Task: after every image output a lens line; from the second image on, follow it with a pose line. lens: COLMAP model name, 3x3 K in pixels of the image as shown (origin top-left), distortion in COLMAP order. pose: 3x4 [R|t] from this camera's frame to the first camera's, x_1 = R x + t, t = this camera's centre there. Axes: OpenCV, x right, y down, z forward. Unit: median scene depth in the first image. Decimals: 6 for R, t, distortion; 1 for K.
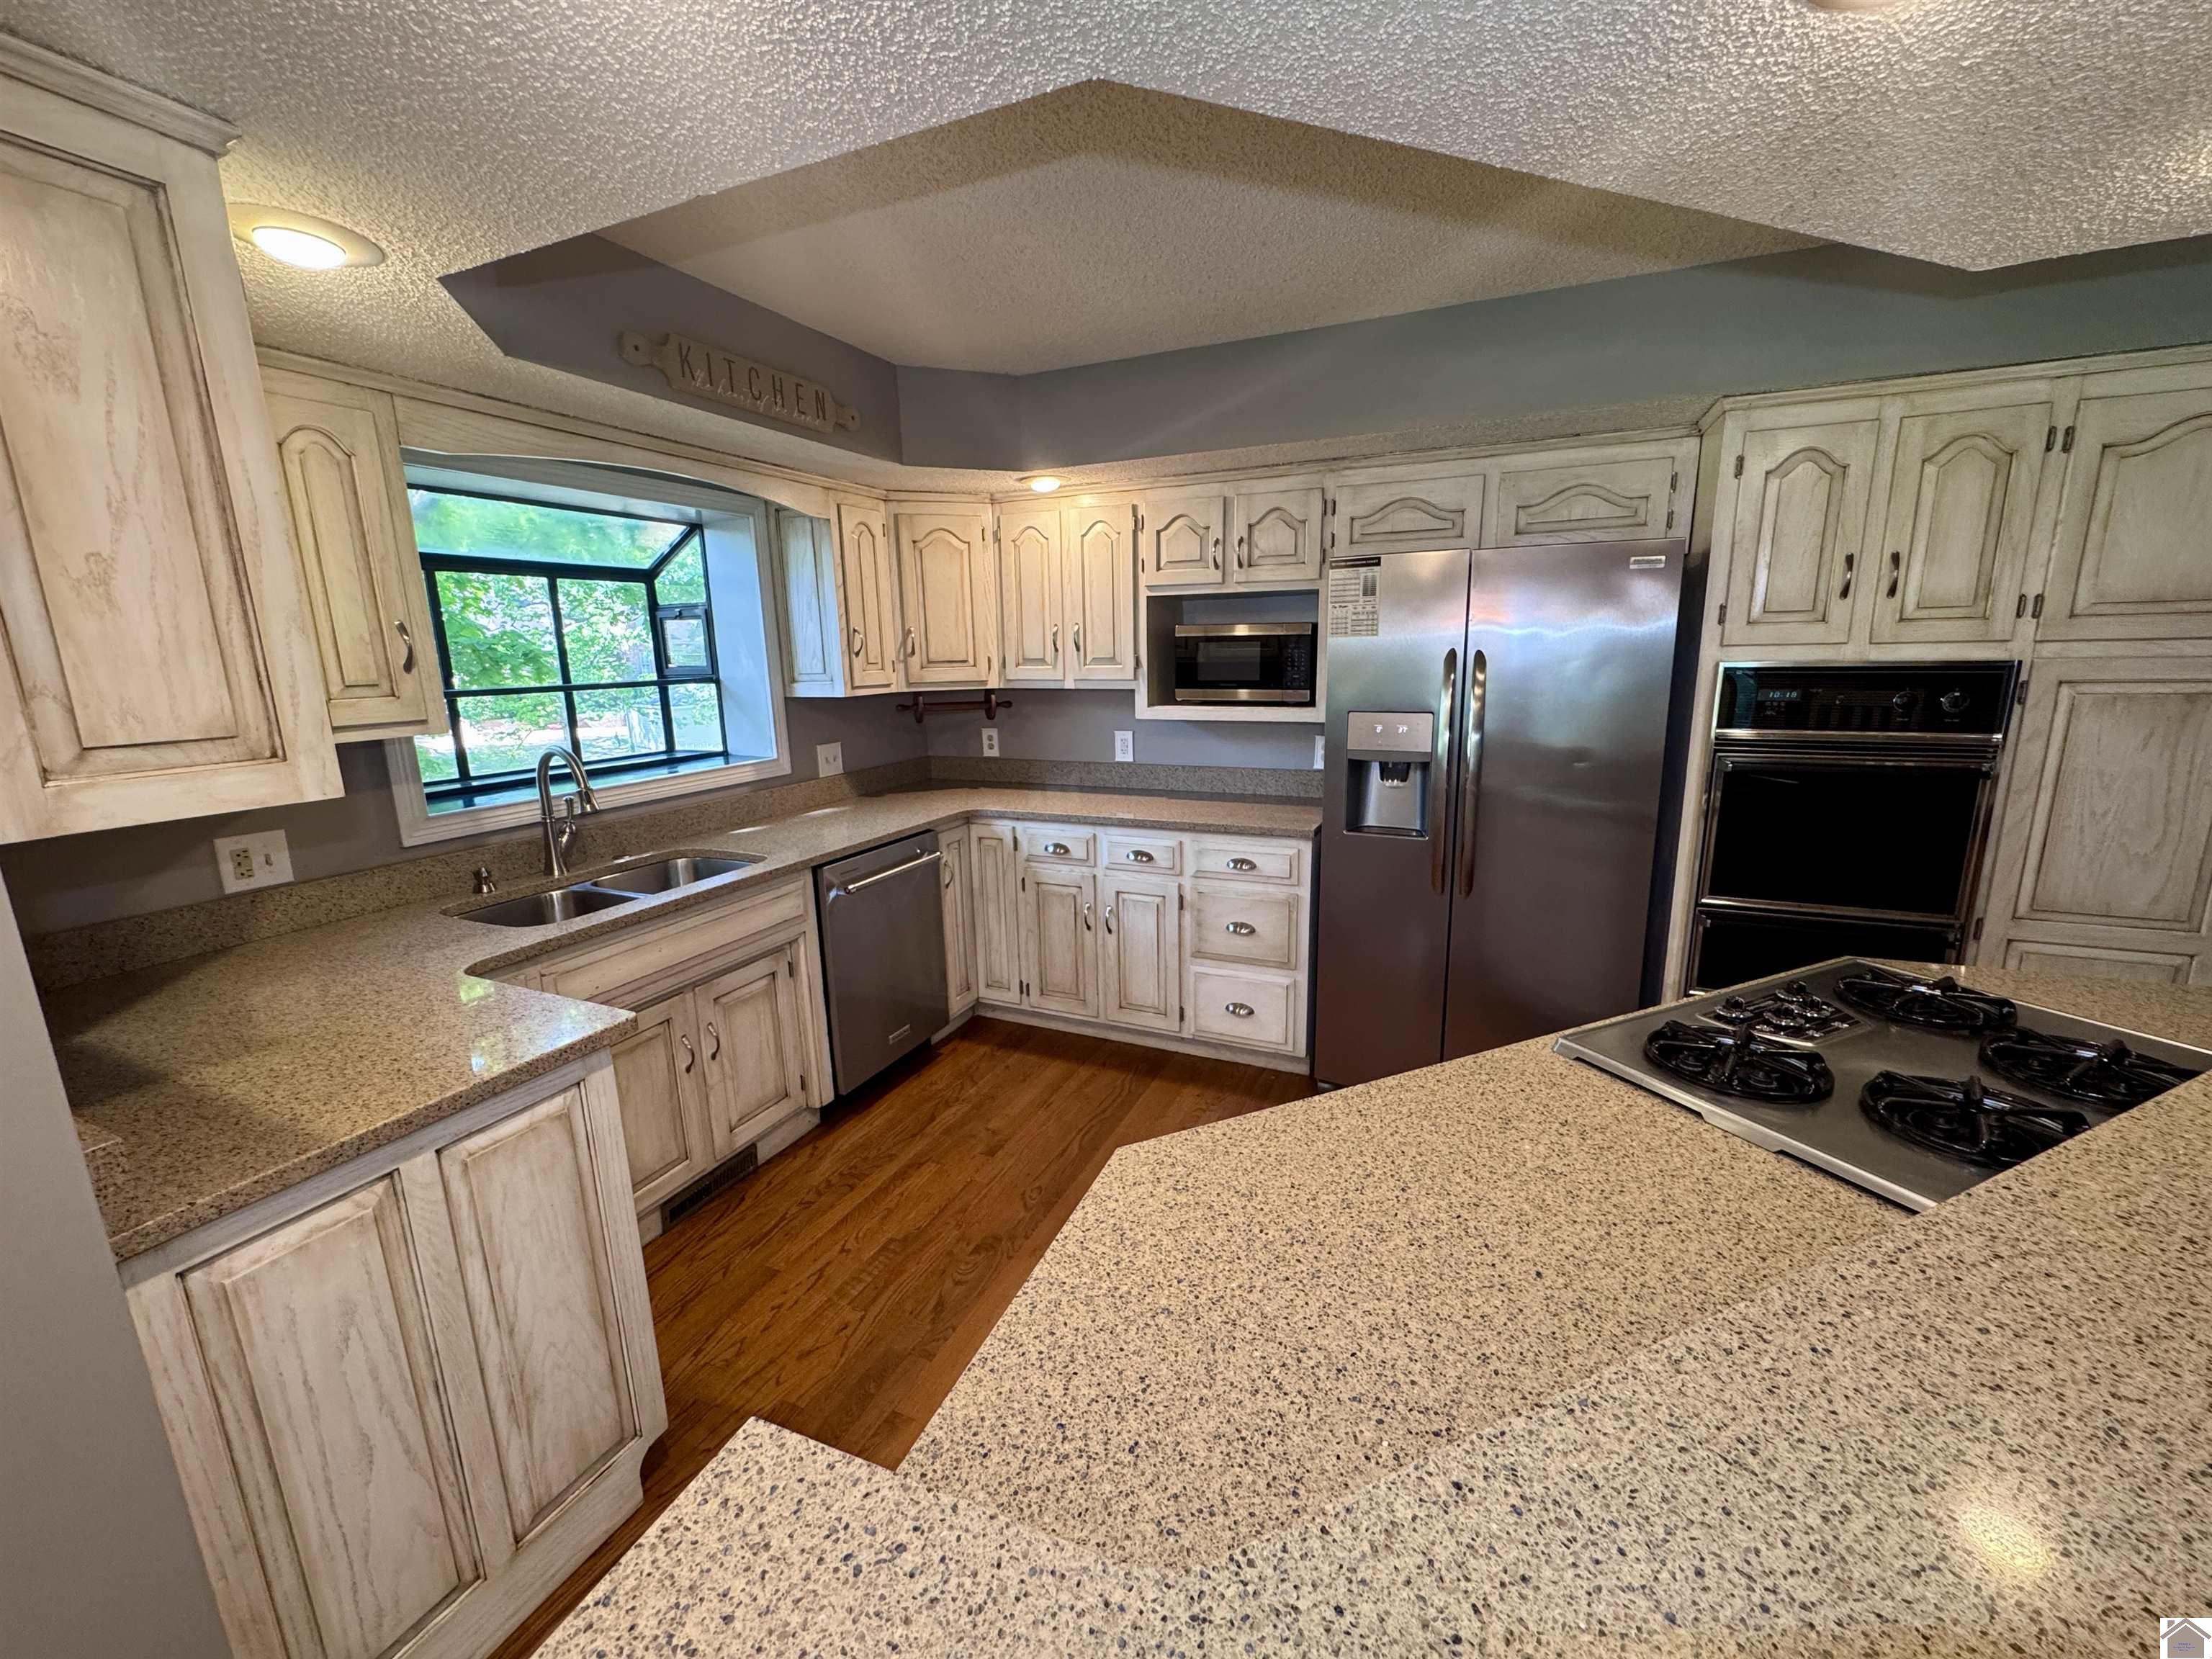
lens RADIAL K [[883.7, 0, 1106.9], [0, 883.7, 826.8], [0, 0, 1]] dist [-0.003426, 0.000097]
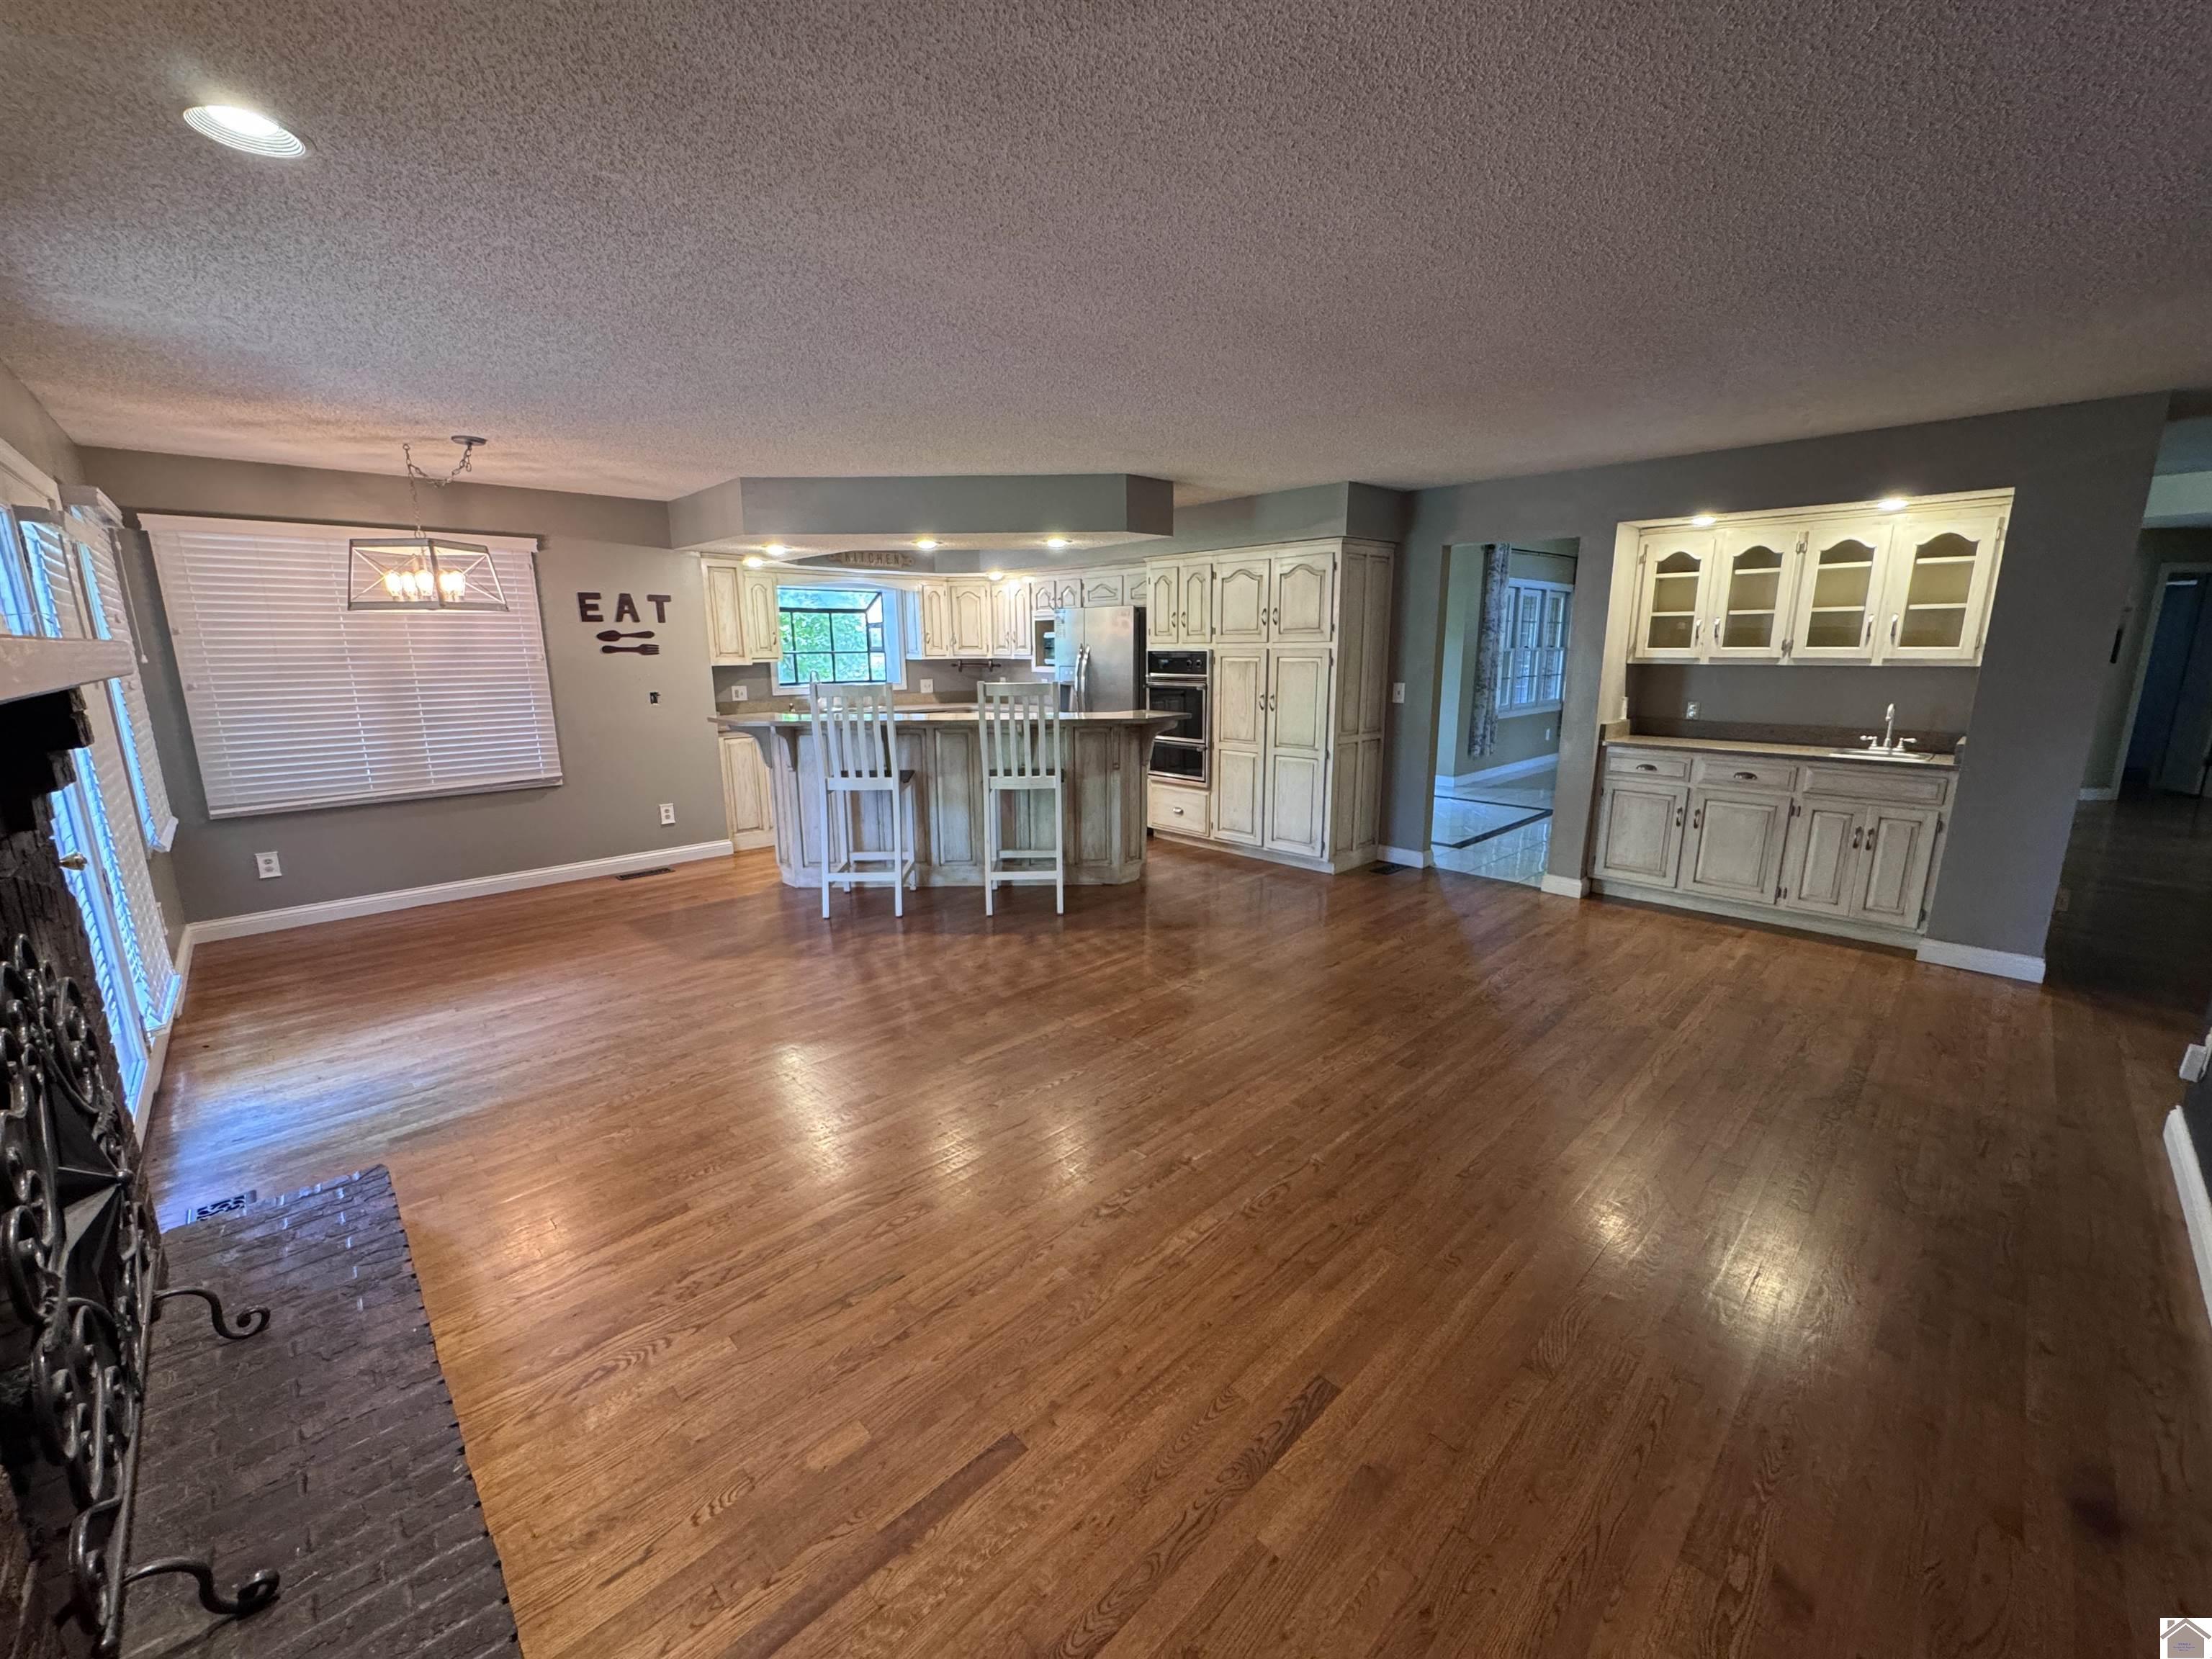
lens RADIAL K [[883.7, 0, 1113.1], [0, 883.7, 835.5], [0, 0, 1]] dist [-0.003426, 0.000097]
pose [[0.927996, 0.093883, -0.360568, 1.256977], [-0.088215, 0.995581, 0.032186, 0.244783], [0.361997, 0.001939, 0.932177, -1.261271]]
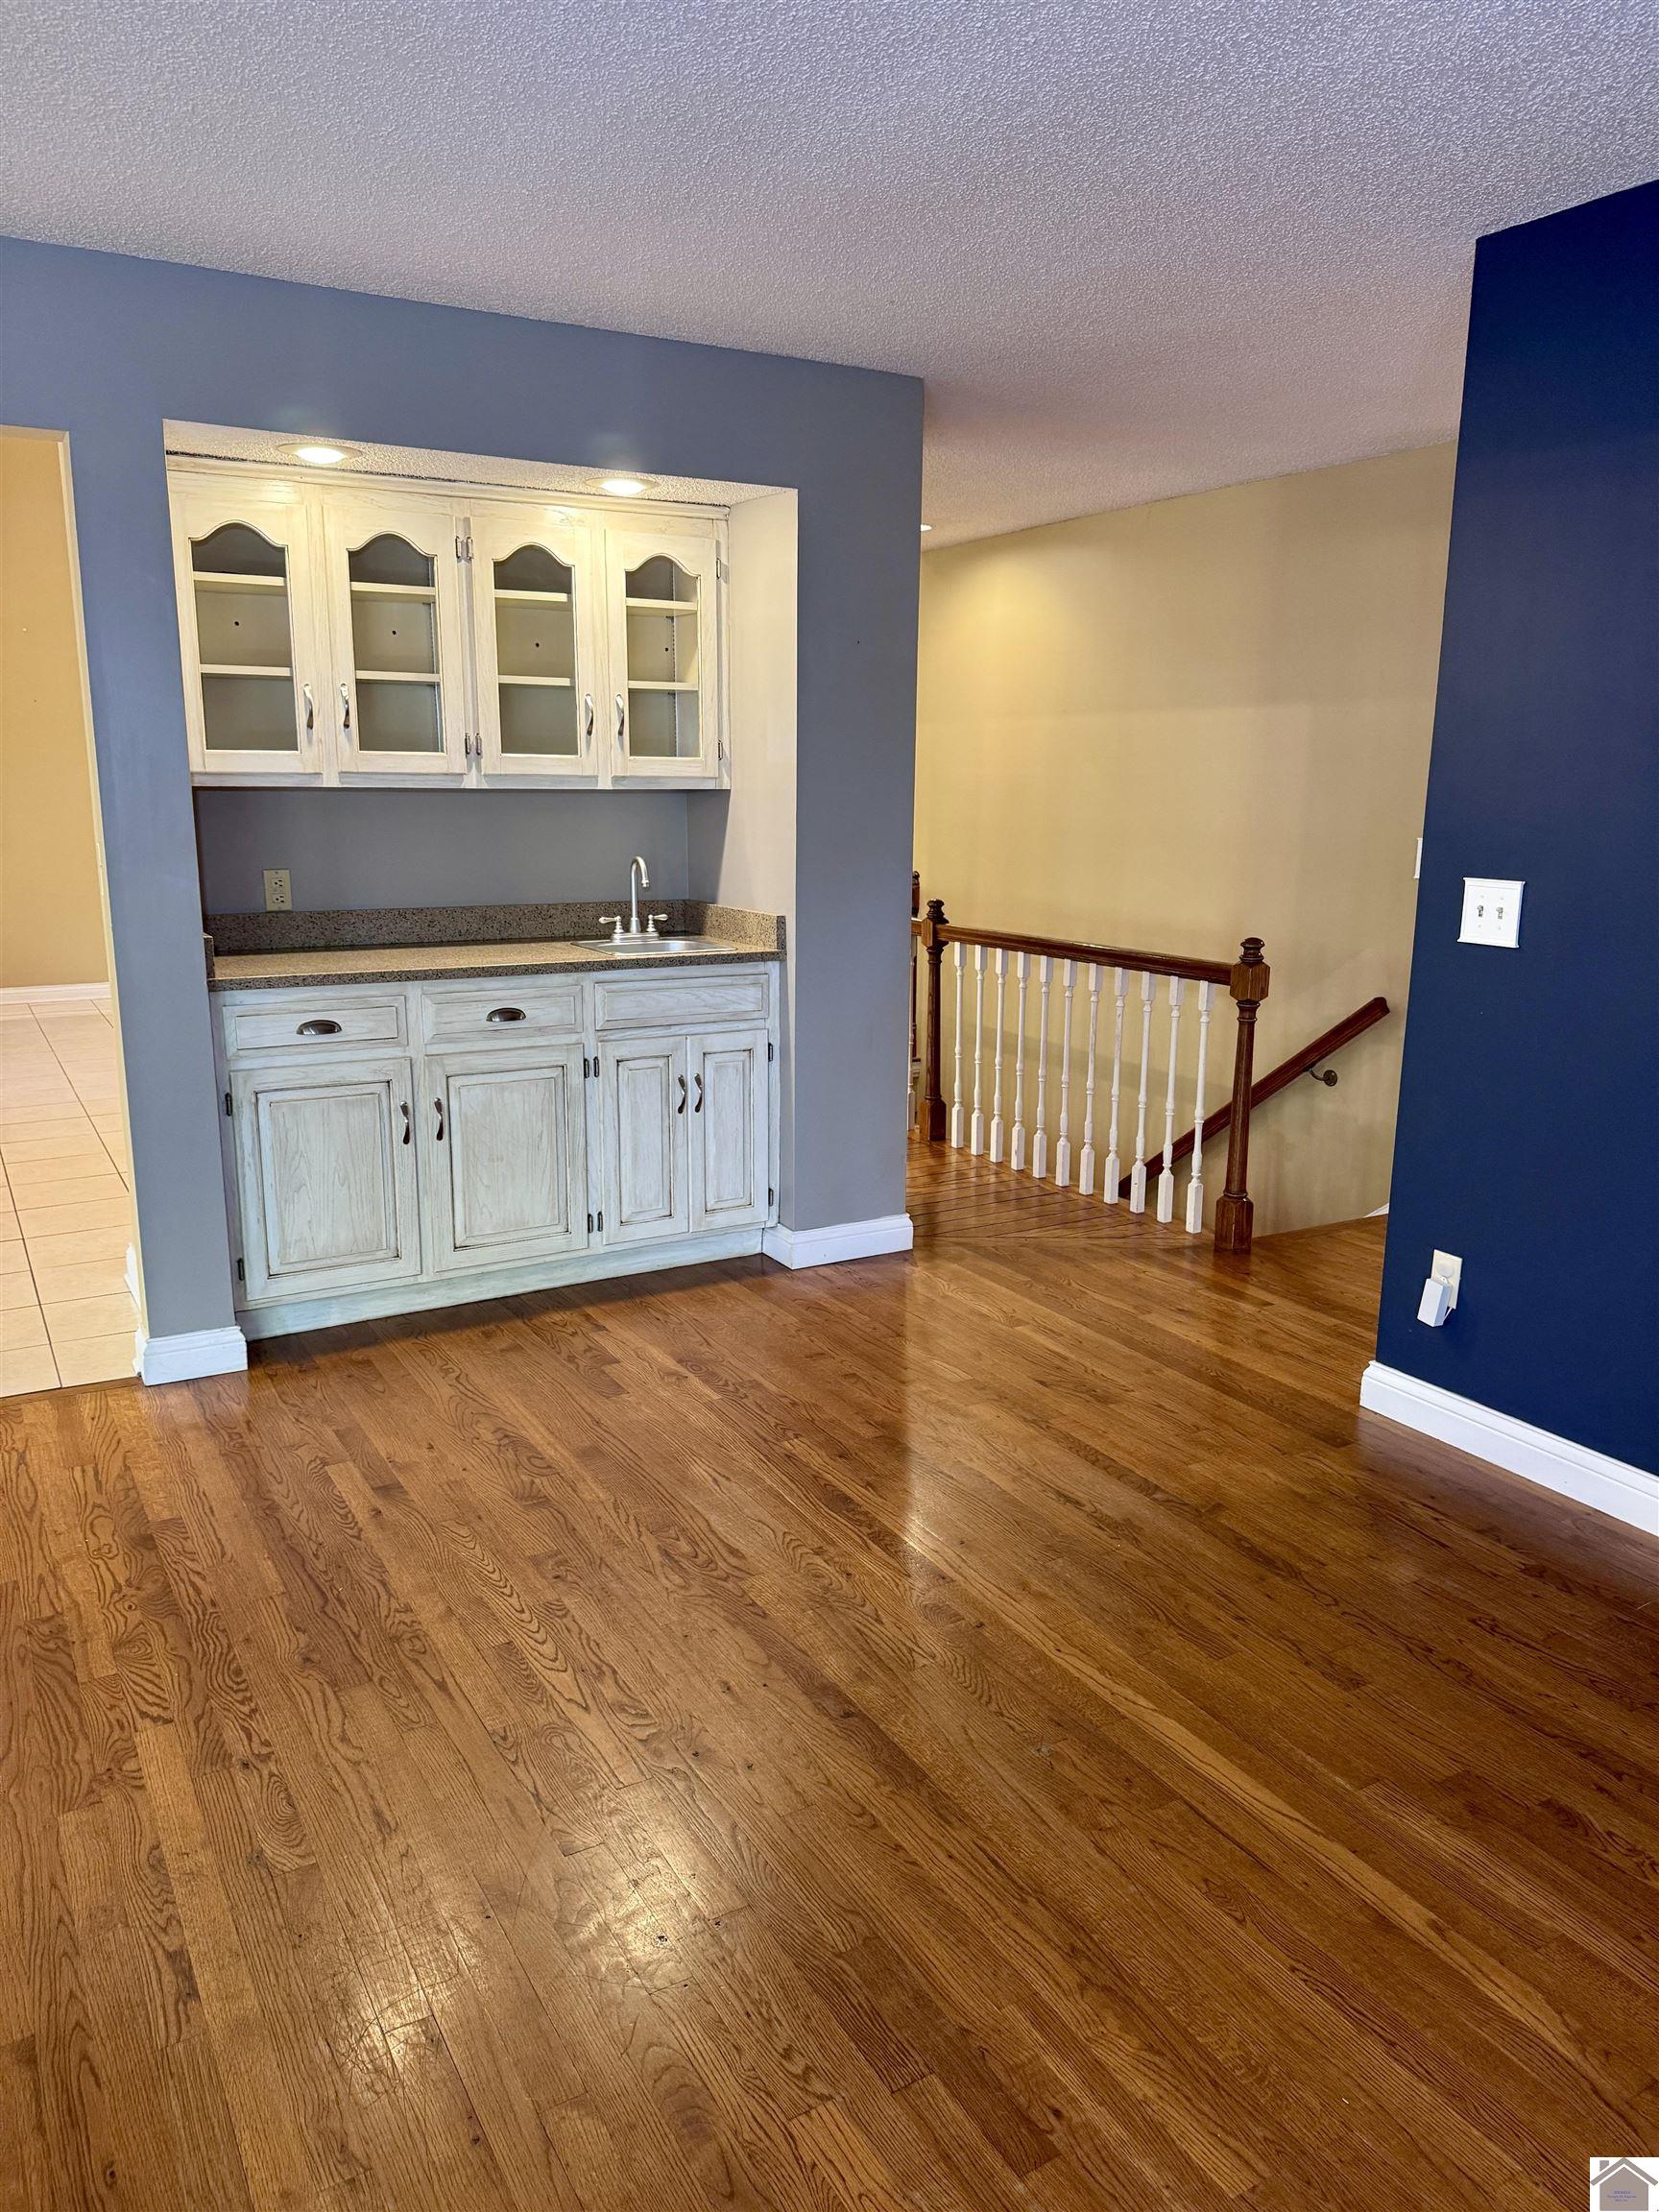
lens RADIAL K [[1536.2, 0, 811.6], [0, 1536.2, 1135.1], [0, 0, 1]] dist [0.043359, -0.002929]
pose [[0.589032, -0.159494, 0.792214, 0.816895], [0.146418, 0.985168, 0.089476, 0.117147], [-0.794735, 0.063290, 0.603648, -0.440595]]
